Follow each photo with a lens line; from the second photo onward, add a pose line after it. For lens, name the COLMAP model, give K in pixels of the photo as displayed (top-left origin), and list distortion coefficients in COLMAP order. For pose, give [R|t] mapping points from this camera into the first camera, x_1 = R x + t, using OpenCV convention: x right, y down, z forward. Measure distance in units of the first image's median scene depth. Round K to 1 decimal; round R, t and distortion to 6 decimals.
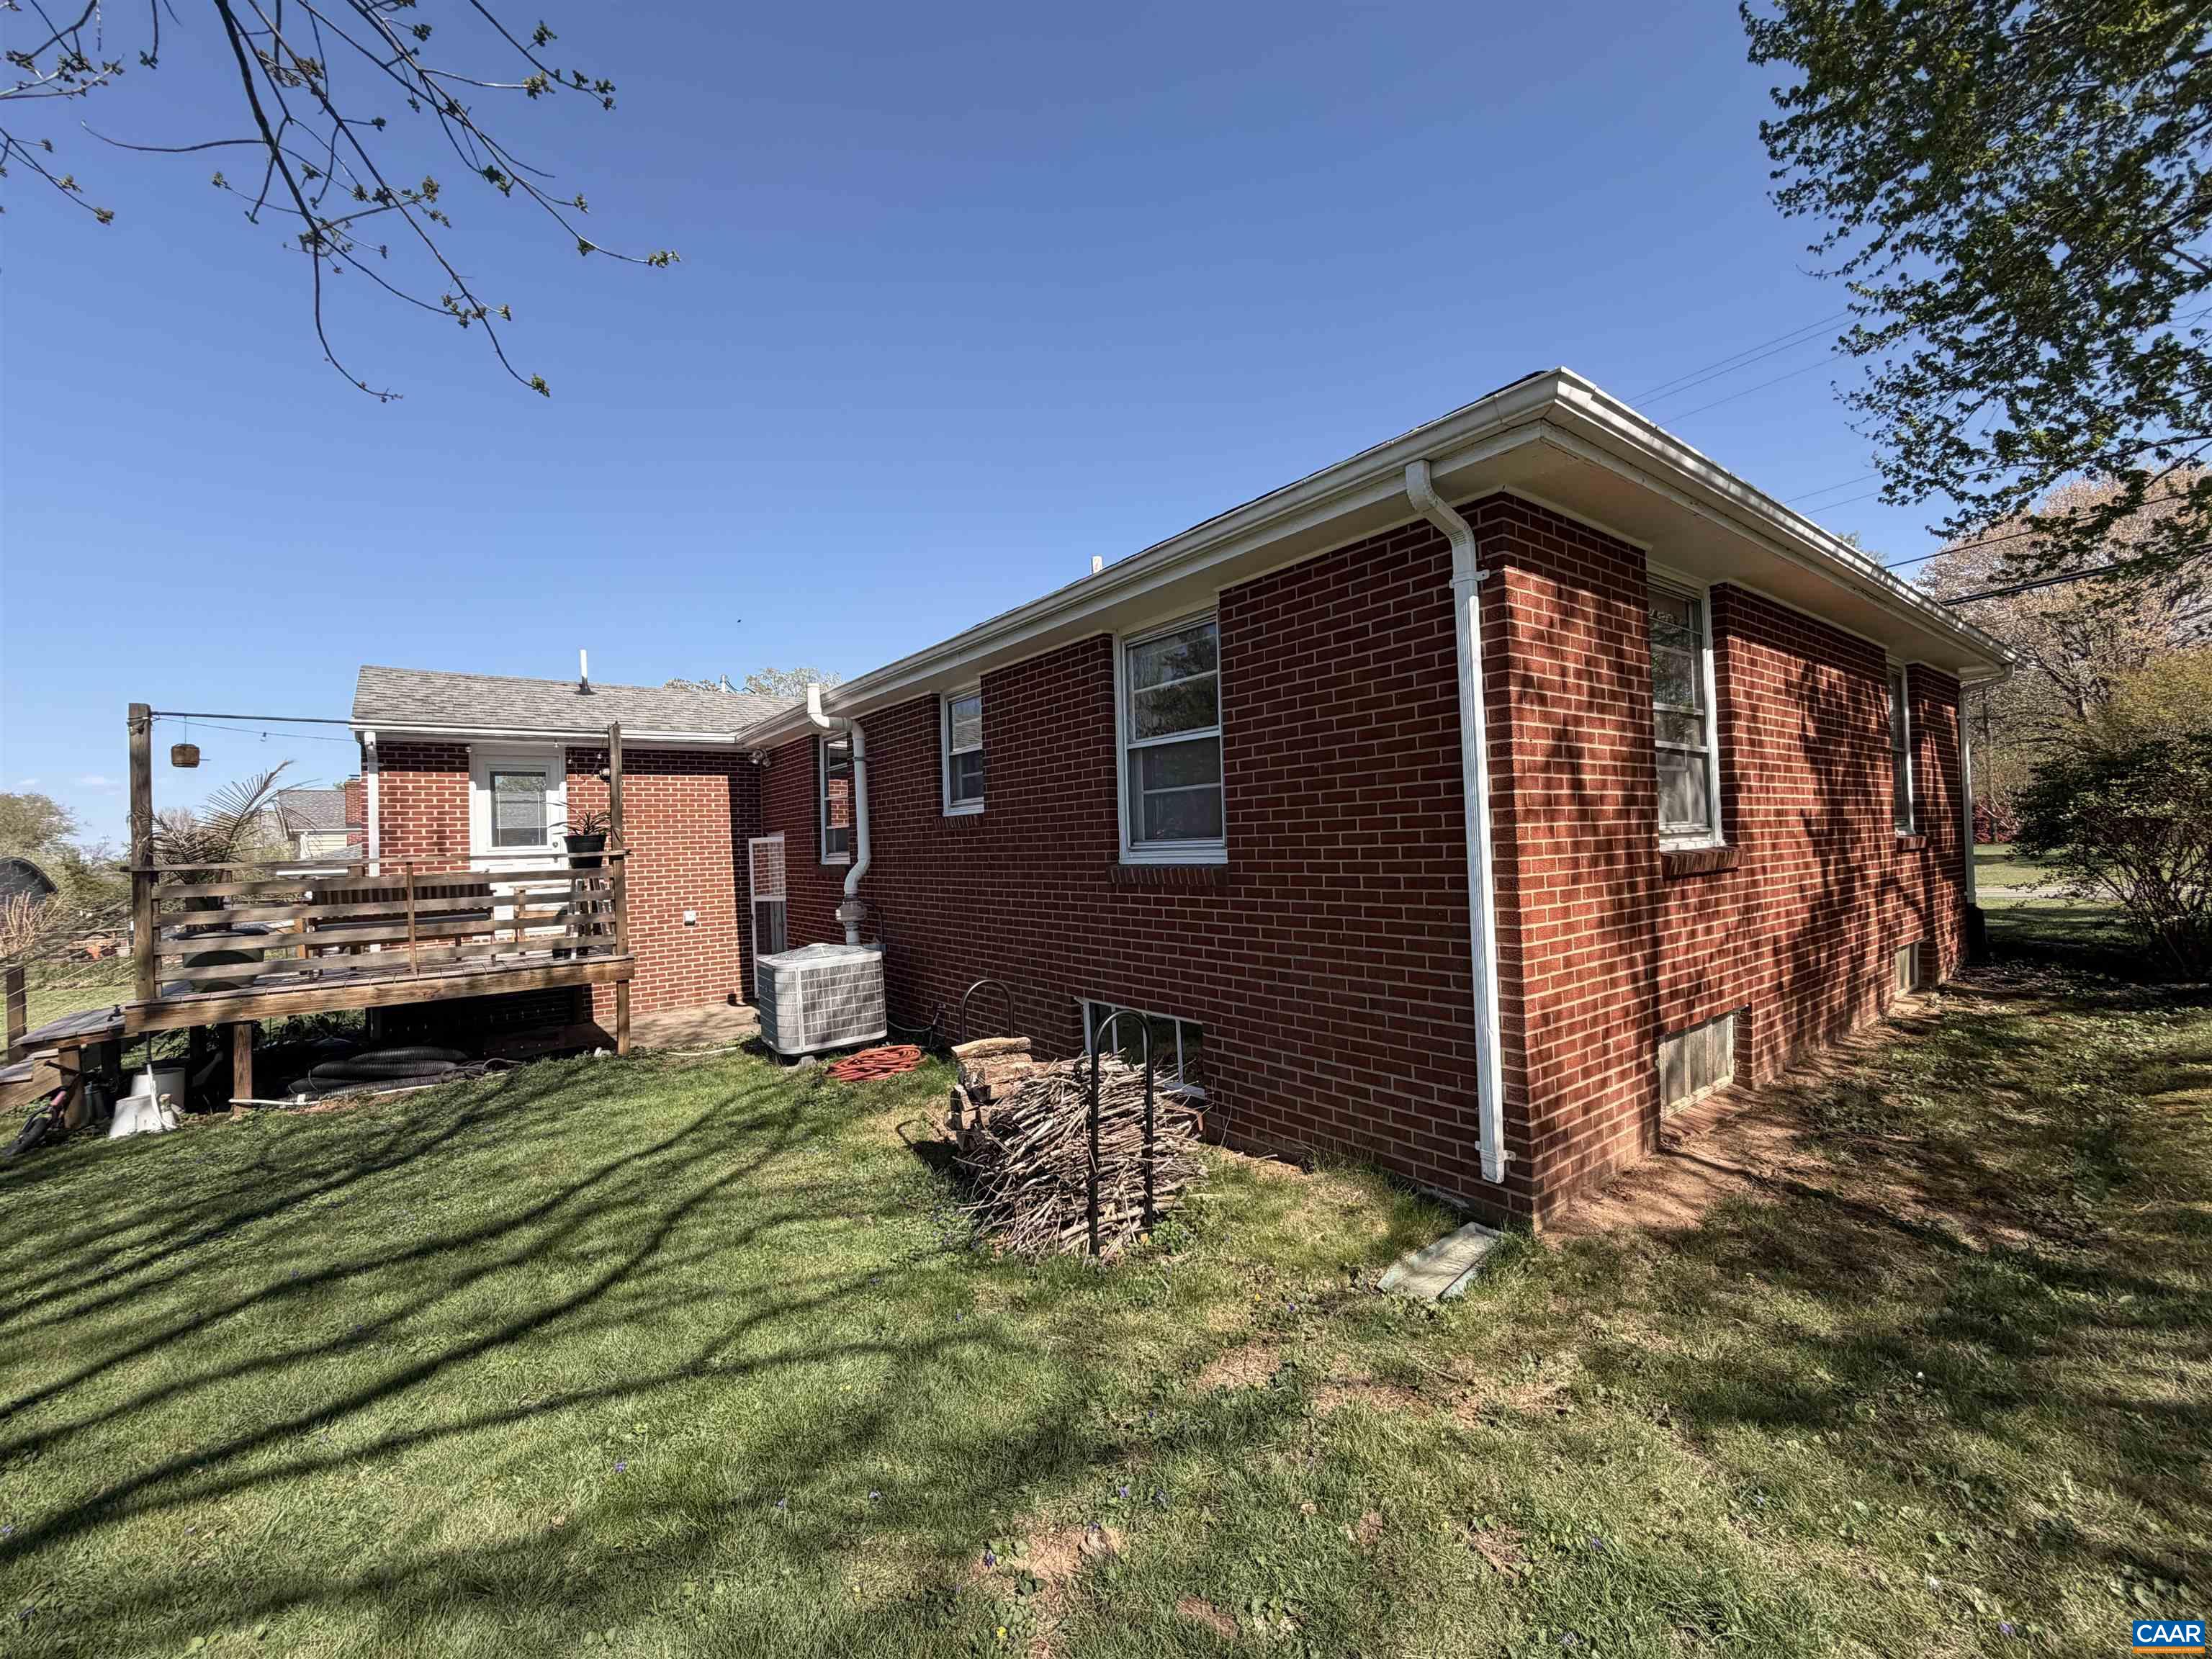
lens RADIAL K [[883.7, 0, 1118.4], [0, 883.7, 830.5], [0, 0, 1]] dist [-0.000186, 0.000613]
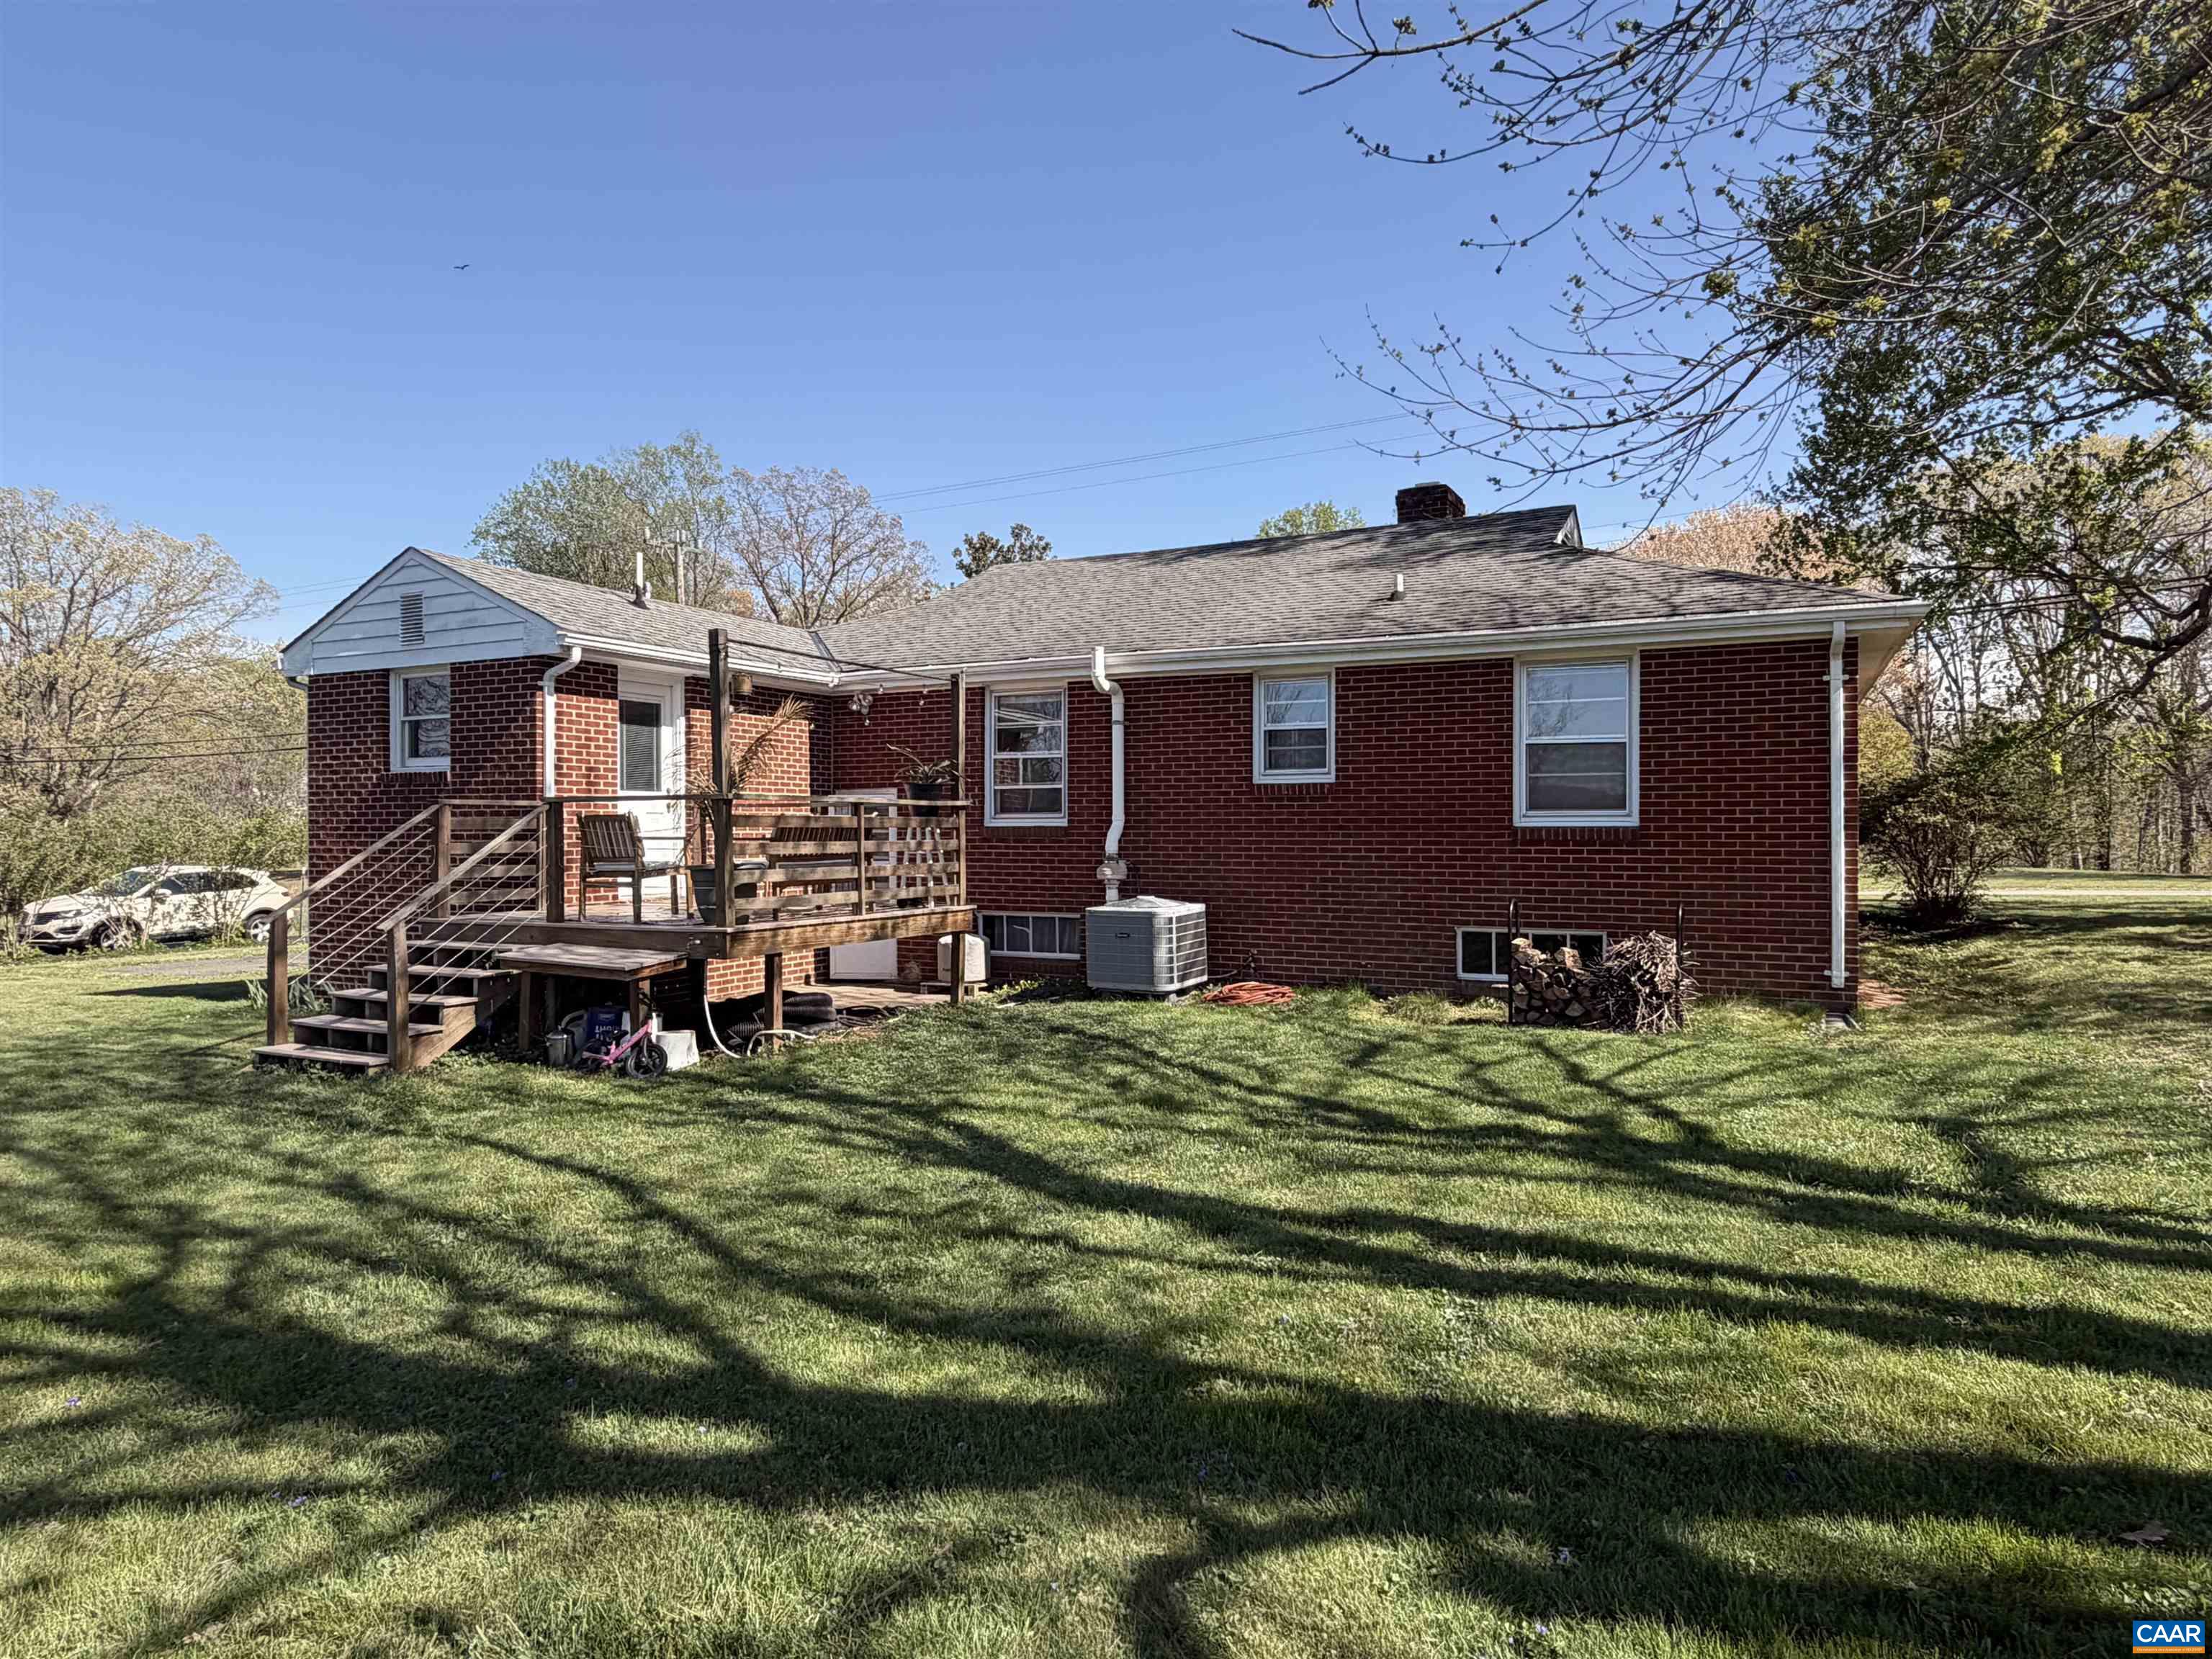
lens RADIAL K [[1344.5, 0, 1104.0], [0, 1344.5, 837.6], [0, 0, 1]] dist [0.004249, 0.002262]
pose [[0.896298, 0.033301, 0.442201, -1.385119], [-0.037379, 0.999301, 0.000508, 0.072568], [-0.441875, -0.016984, 0.896916, -0.555461]]
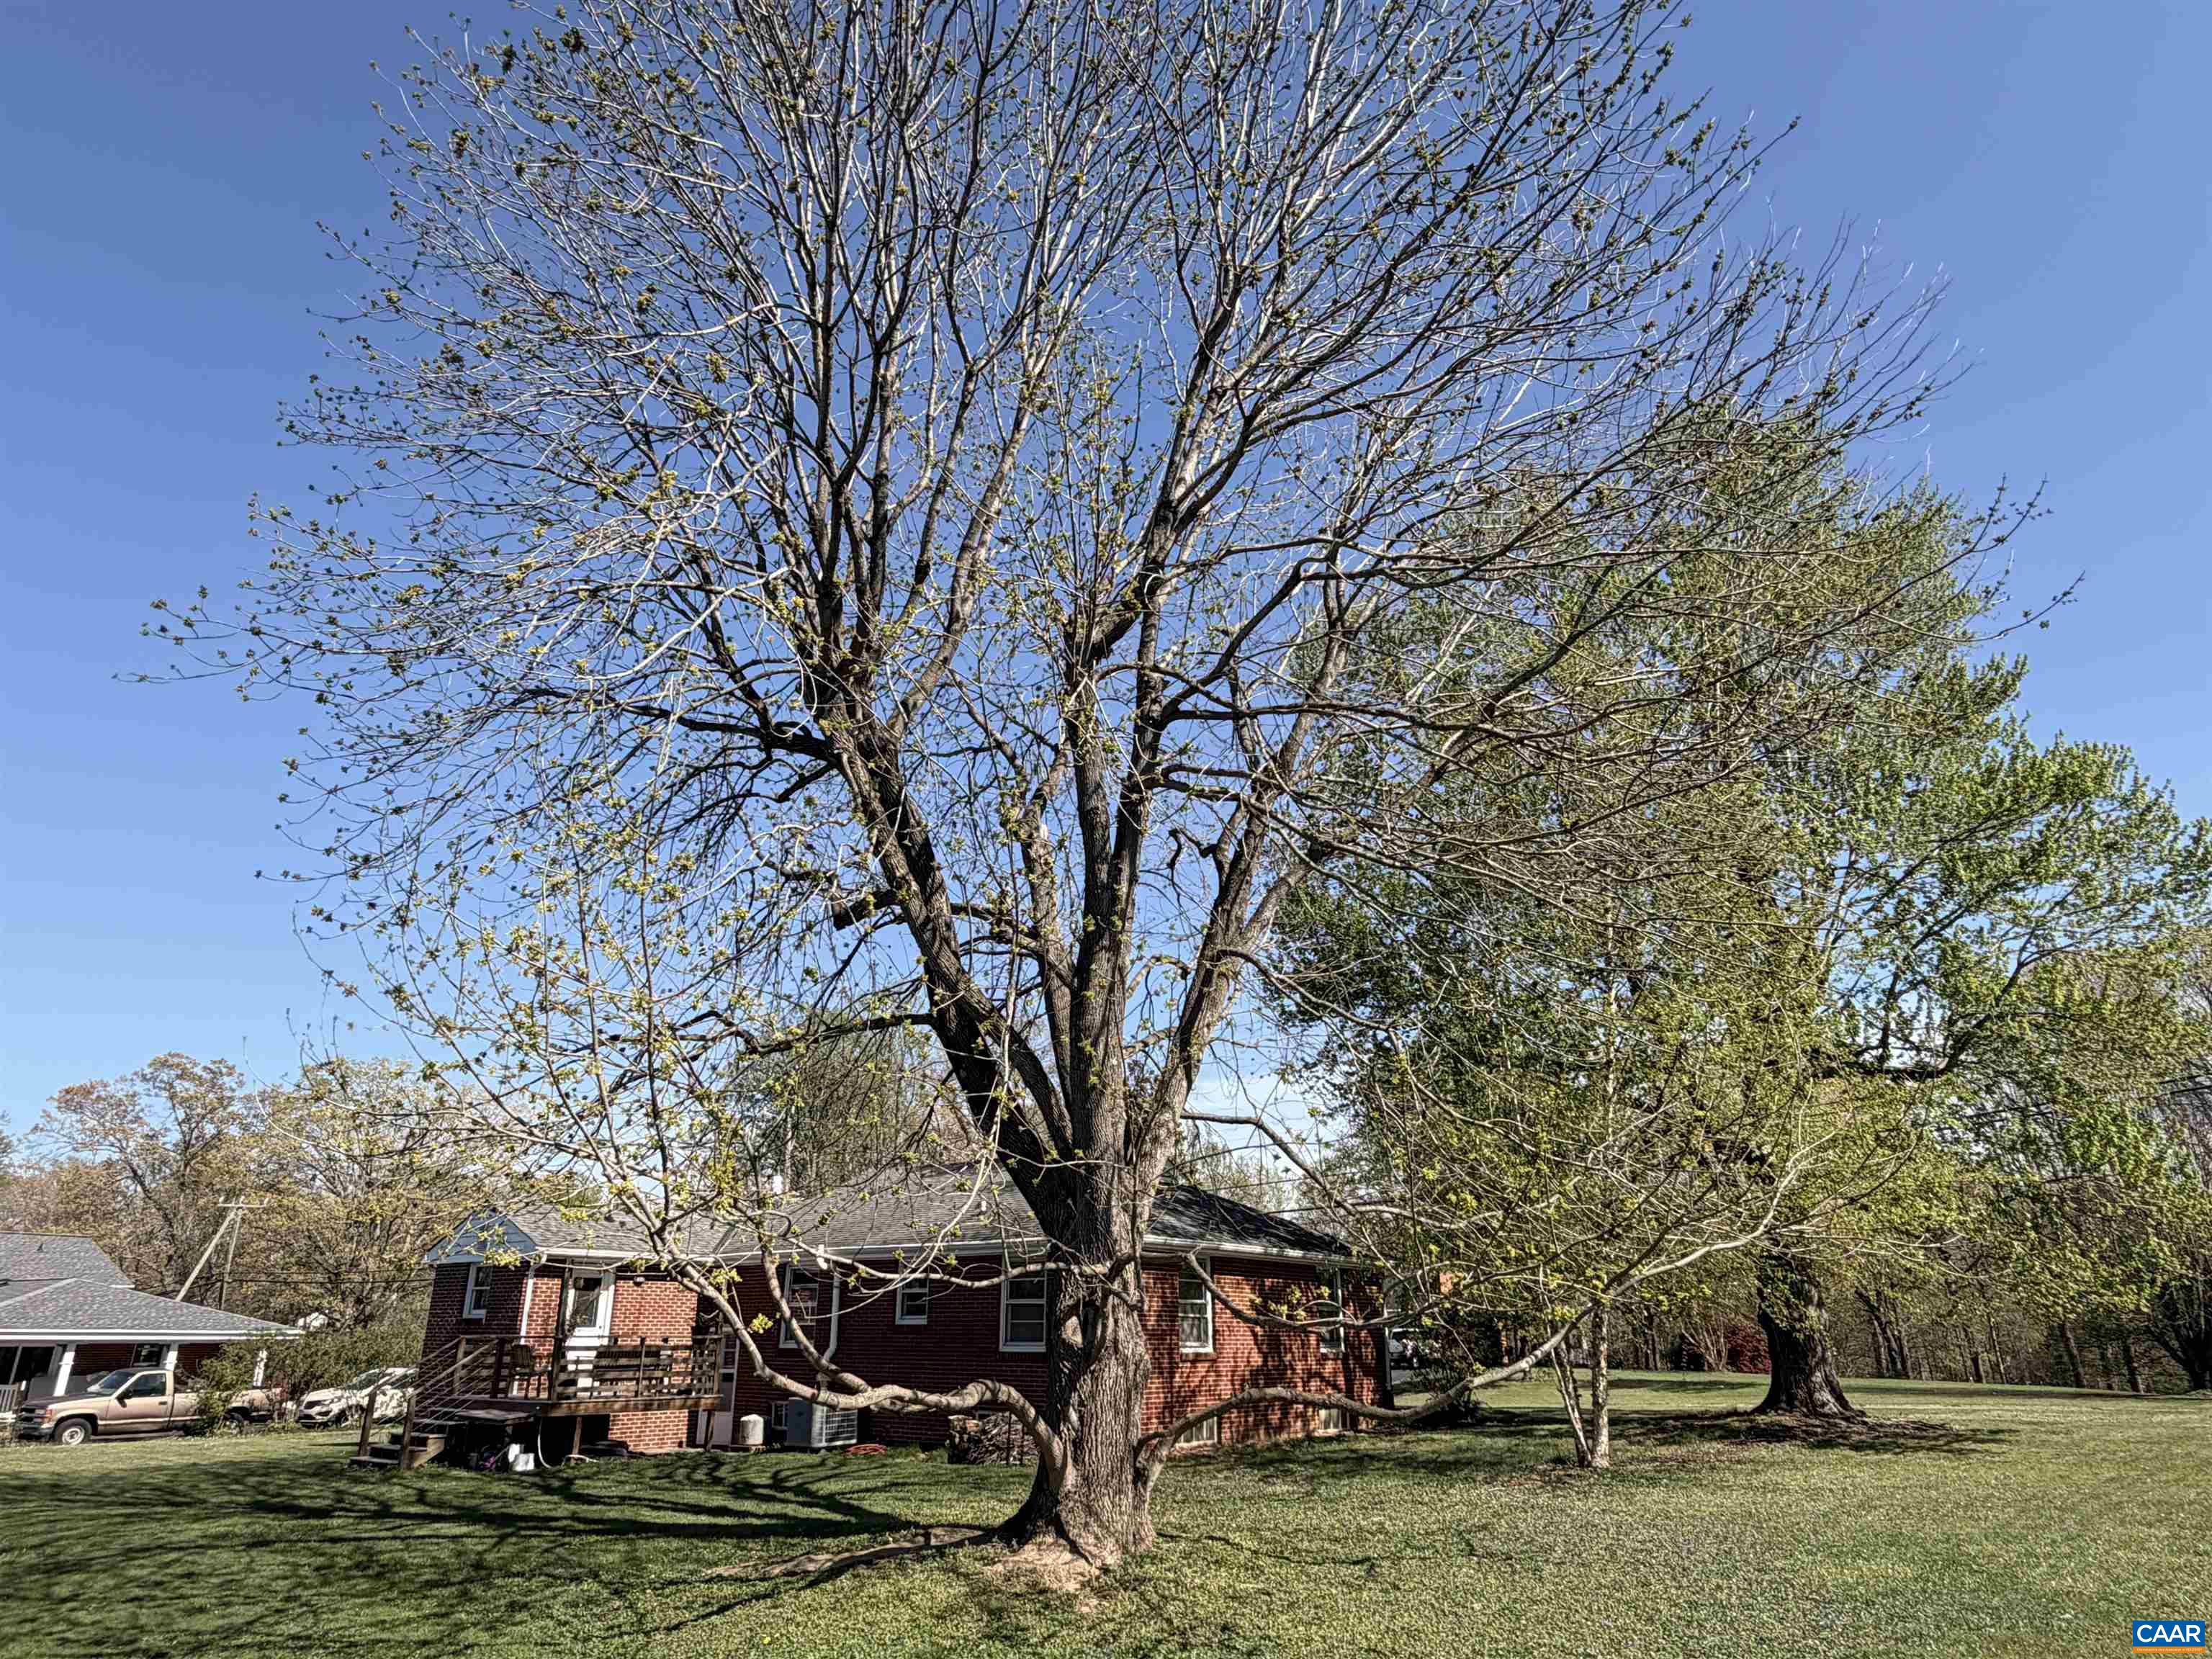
lens RADIAL K [[1344.5, 0, 1114.0], [0, 1344.5, 837.2], [0, 0, 1]] dist [0.004249, 0.002262]
pose [[0.962983, 0.130190, 0.236040, -0.731324], [-0.042531, 0.938051, -0.343878, -0.029332], [-0.266187, 0.321109, 0.908864, -2.802448]]
